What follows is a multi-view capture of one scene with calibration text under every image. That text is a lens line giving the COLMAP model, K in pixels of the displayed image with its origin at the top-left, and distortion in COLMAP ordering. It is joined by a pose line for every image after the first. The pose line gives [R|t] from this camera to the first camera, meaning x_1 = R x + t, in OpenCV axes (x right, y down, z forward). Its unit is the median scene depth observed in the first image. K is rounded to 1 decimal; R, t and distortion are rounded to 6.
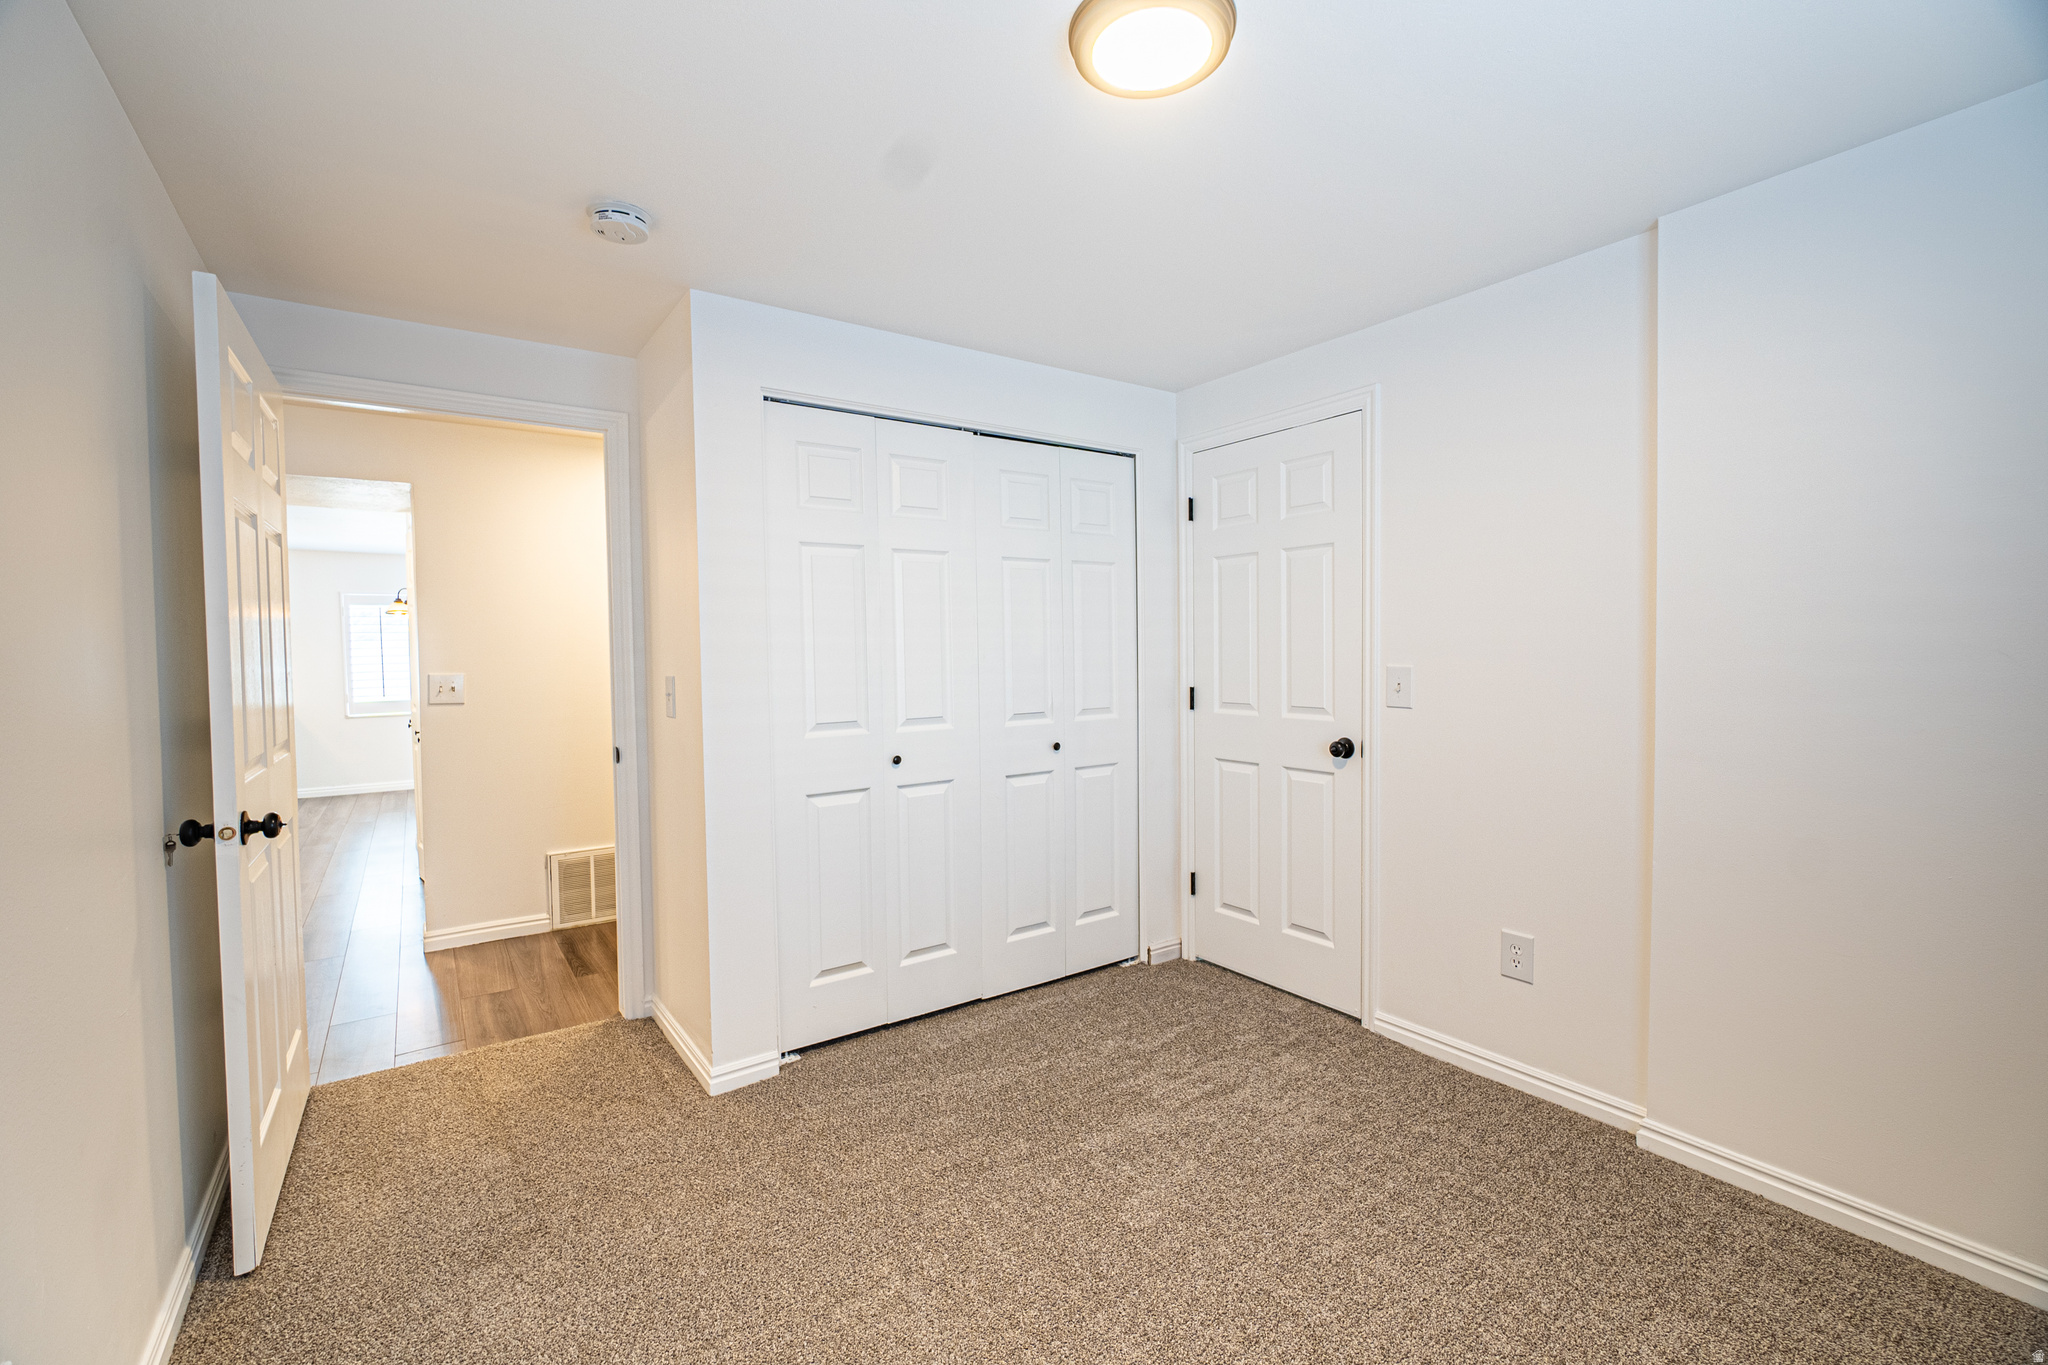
lens RADIAL K [[864.5, 0, 1019.1], [0, 864.5, 669.9], [0, 0, 1]] dist [-0.012319, -0.000129]
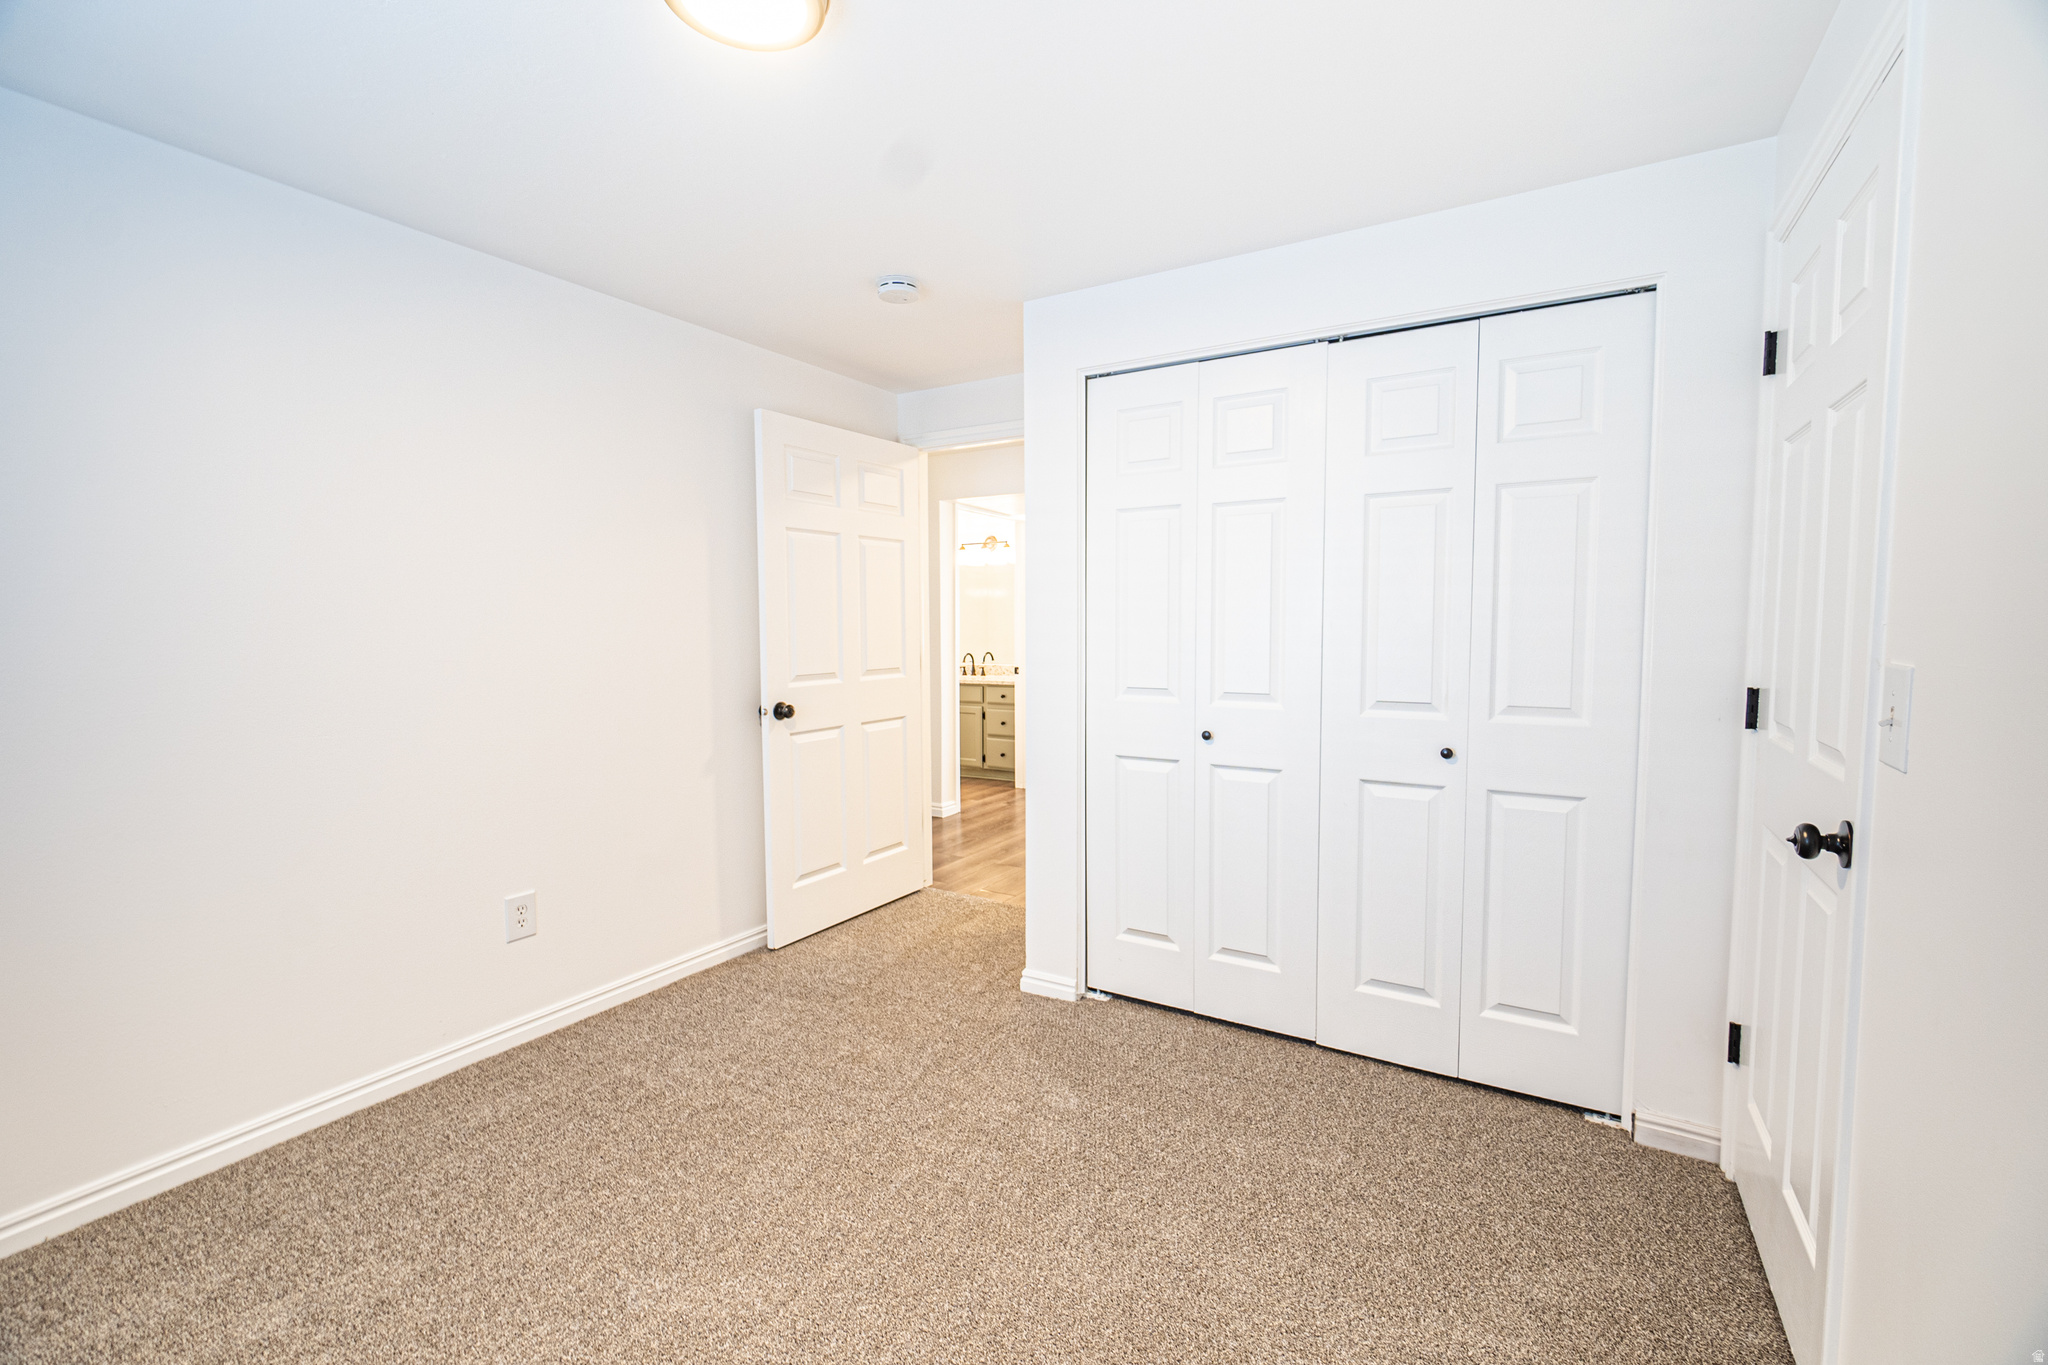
lens RADIAL K [[878.9, 0, 1024.0], [0, 878.9, 682.5], [0, 0, 1]] dist [-0.004209, -0.000187]
pose [[0.414757, 0.071926, -0.907085, 0.571724], [-0.027915, 0.997408, 0.066325, -0.007835], [0.909504, -0.002188, 0.415690, 0.400468]]
